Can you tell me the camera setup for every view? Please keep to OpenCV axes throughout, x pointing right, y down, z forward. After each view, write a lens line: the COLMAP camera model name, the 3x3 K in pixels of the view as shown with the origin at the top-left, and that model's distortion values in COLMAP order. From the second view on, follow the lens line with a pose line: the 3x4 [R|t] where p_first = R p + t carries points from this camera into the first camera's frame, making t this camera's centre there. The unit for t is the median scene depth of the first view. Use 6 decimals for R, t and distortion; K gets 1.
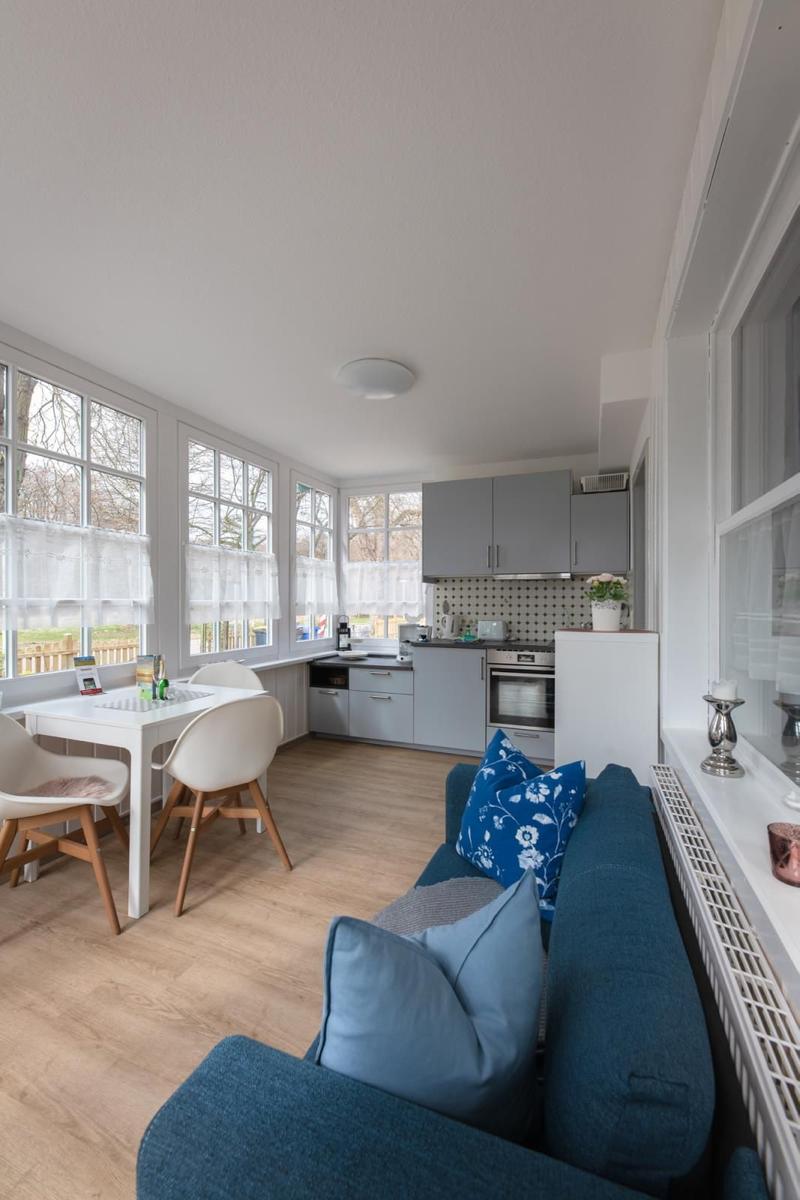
lens RADIAL K [[482.3, 0, 407.7], [0, 482.3, 603.7], [0, 0, 1]] dist [0.002333, -0.003334]
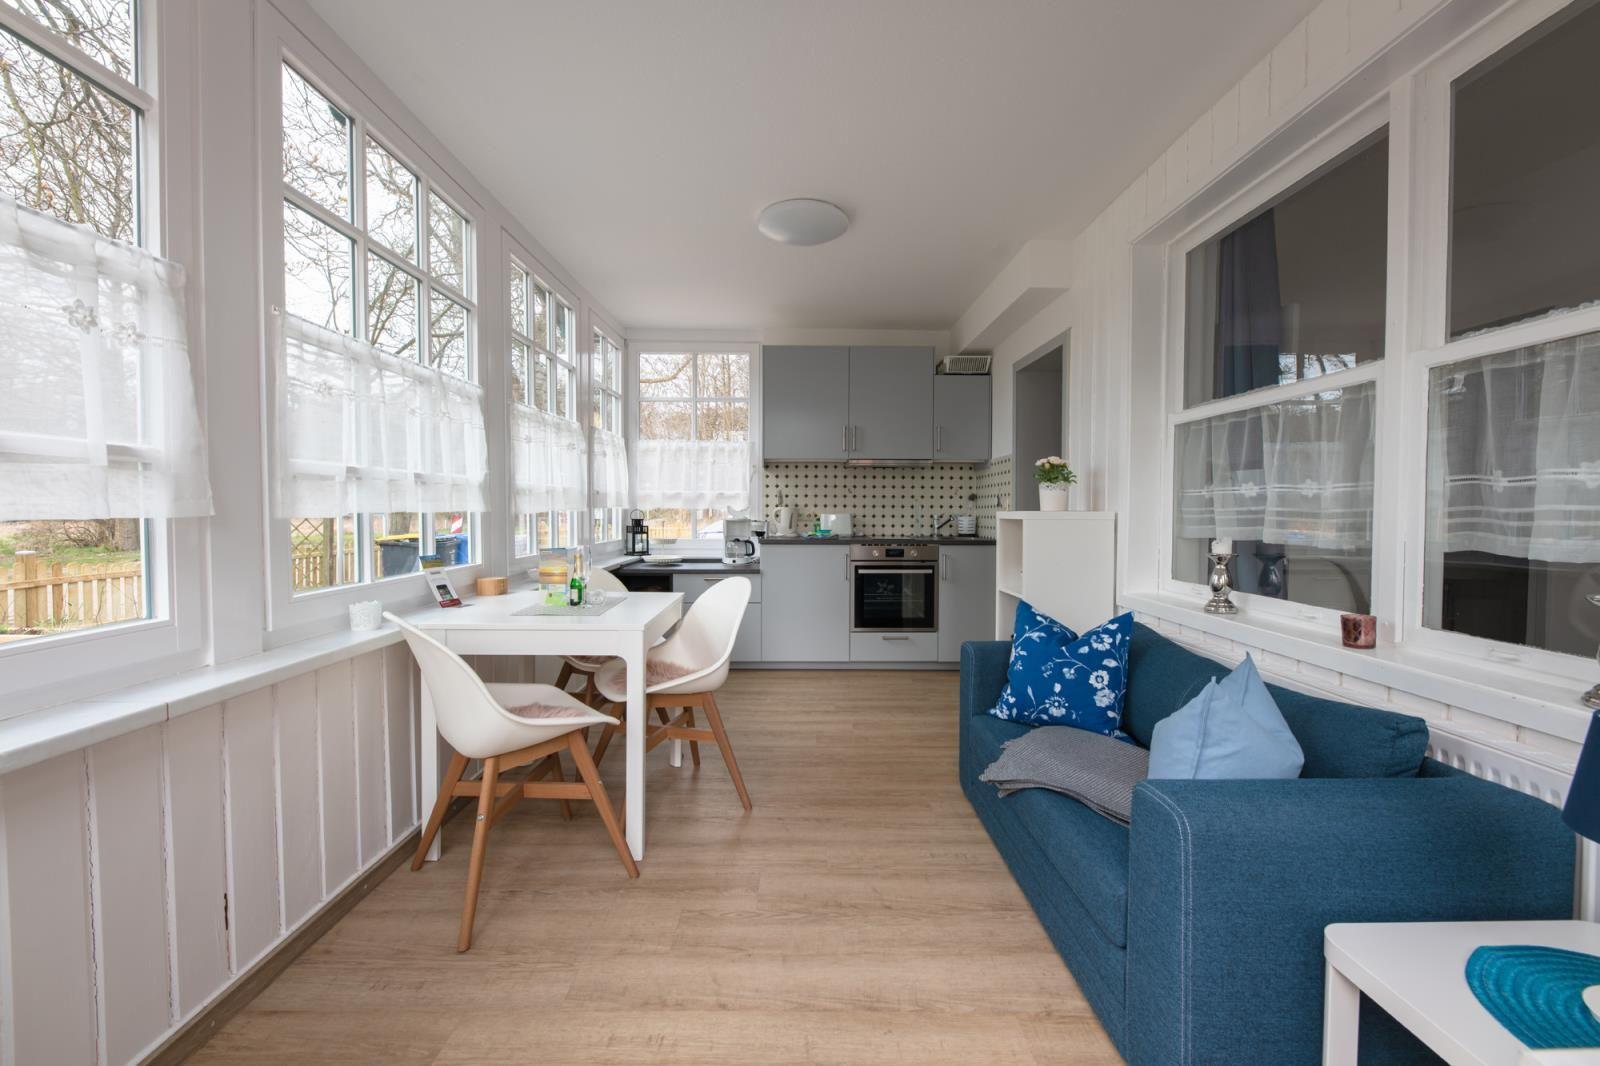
lens RADIAL K [[643.0, 0, 808.7], [0, 643.0, 530.0], [0, 0, 1]] dist [0.002333, -0.003334]
pose [[0.924770, -0.012751, 0.380312, -0.610874], [-0.000276, 0.999416, 0.034179, 0.048987], [-0.380525, -0.031713, 0.924227, -0.084211]]
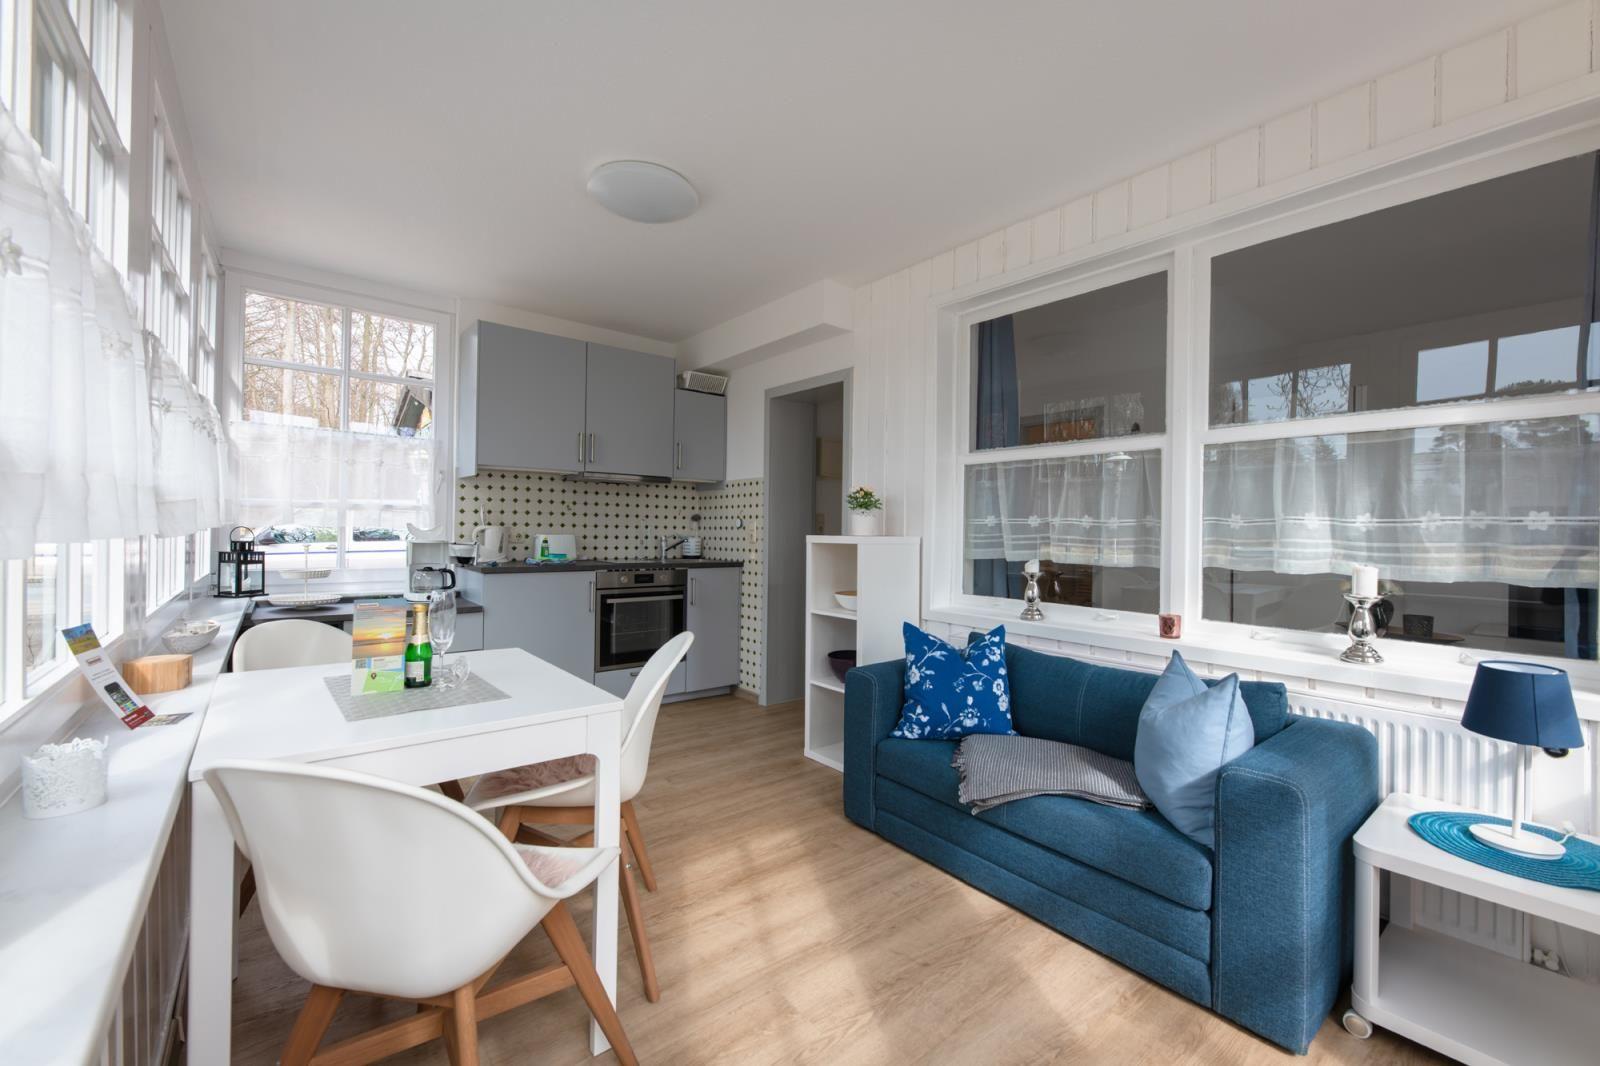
lens RADIAL K [[641.3, 0, 804.2], [0, 641.3, 528.7], [0, 0, 1]] dist [0.001109, -0.001673]
pose [[0.494457, 0.005120, 0.869187, -0.958487], [-0.013904, 0.999901, 0.002020, 0.038554], [-0.869091, -0.013084, 0.494479, 0.386194]]
